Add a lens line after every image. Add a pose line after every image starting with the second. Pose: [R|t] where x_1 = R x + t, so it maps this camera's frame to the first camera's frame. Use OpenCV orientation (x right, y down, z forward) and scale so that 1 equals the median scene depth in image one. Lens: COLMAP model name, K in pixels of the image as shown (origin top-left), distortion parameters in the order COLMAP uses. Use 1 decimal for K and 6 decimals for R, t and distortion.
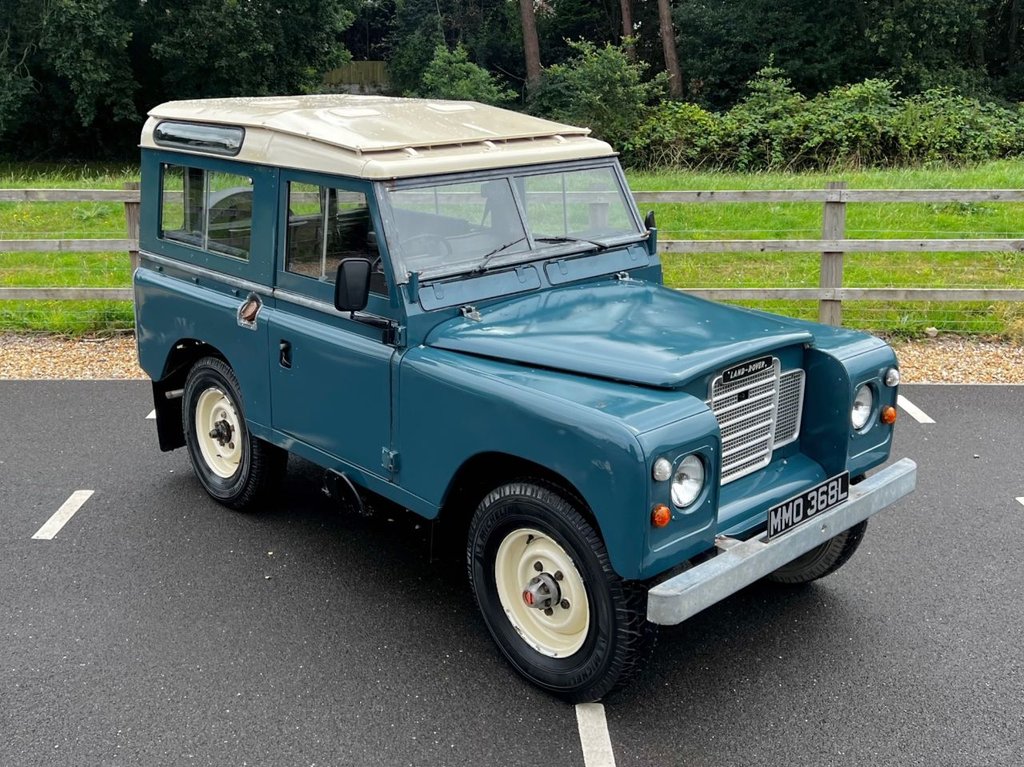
lens RADIAL K [[1091.2, 0, 466.6], [0, 1091.2, 297.7], [0, 0, 1]] dist [0.044768, 0.000000]
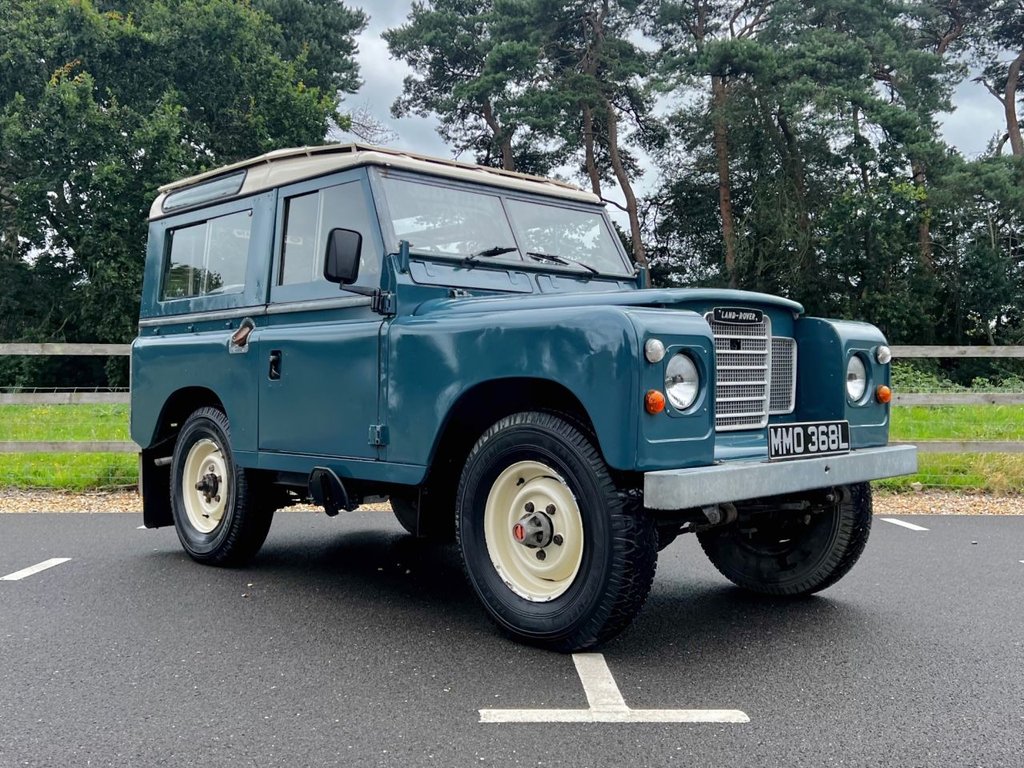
lens RADIAL K [[1010.3, 0, 498.1], [0, 1010.3, 362.2], [0, 0, 1]] dist [0.037219, 0.000000]
pose [[0.999724, 0.000742, 0.023485, 0.016679], [0.004906, 0.970873, -0.239543, 0.306725], [-0.022979, 0.239592, 0.970602, 0.117727]]
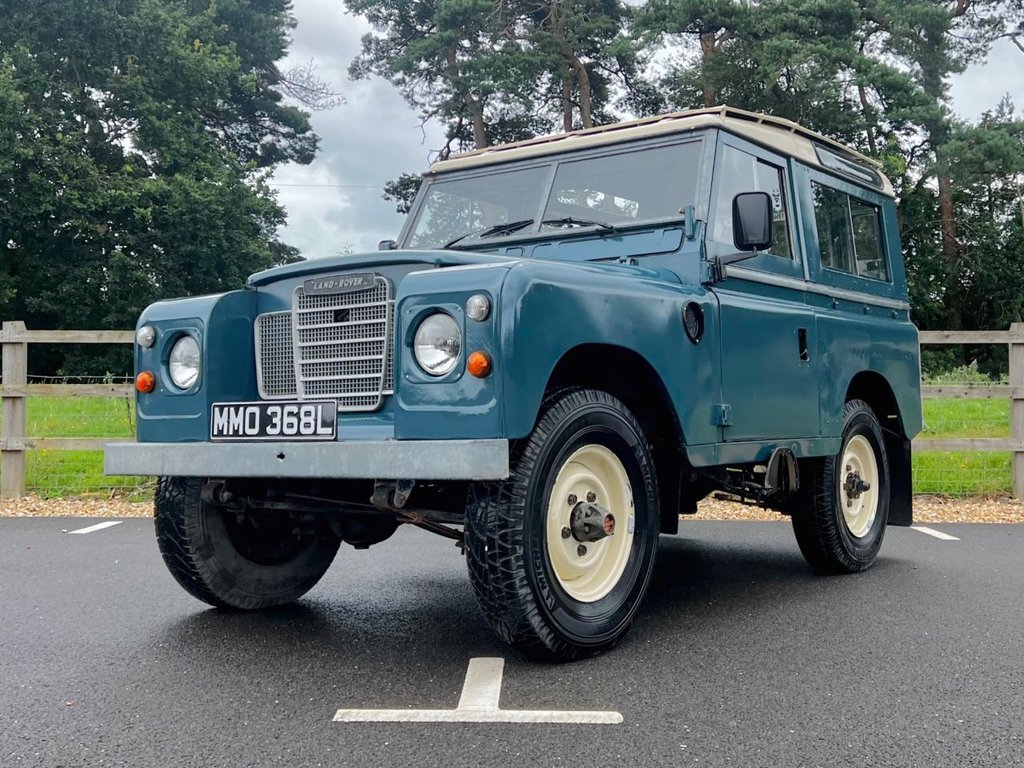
lens RADIAL K [[1210.7, 0, 535.0], [0, 1210.7, 284.2], [0, 0, 1]] dist [0.093572, 0.000000]
pose [[0.222997, -0.106428, -0.968992, 1.170515], [-0.204574, 0.966778, -0.153264, 0.173289], [0.953112, 0.232407, 0.193816, 0.906991]]
